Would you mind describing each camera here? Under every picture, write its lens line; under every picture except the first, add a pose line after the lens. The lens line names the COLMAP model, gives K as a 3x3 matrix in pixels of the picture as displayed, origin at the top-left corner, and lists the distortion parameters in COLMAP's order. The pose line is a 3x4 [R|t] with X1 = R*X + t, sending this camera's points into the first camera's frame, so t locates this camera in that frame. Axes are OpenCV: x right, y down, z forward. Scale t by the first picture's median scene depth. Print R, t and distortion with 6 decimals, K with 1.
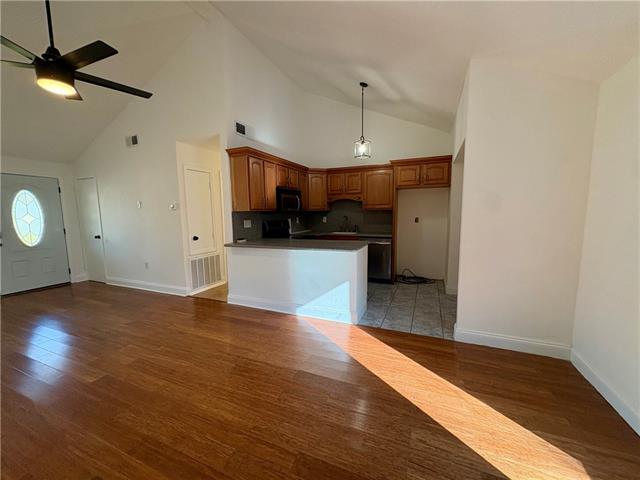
lens RADIAL K [[255.2, 0, 320.0], [0, 255.2, 240.0], [0, 0, 1]] dist [0.003039, 0.000247]
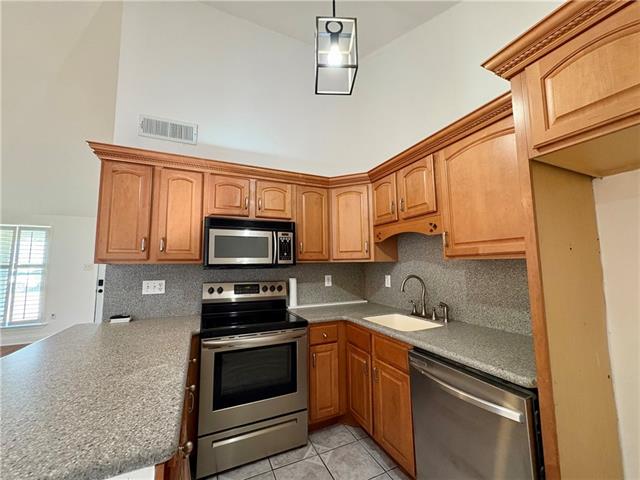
lens RADIAL K [[255.2, 0, 320.0], [0, 255.2, 240.0], [0, 0, 1]] dist [0.003039, 0.000247]
pose [[0.741982, -0.058309, -0.667879, 0.329524], [-0.074333, 0.982913, -0.168394, -0.091834], [0.666286, 0.174591, 0.724970, 0.782068]]
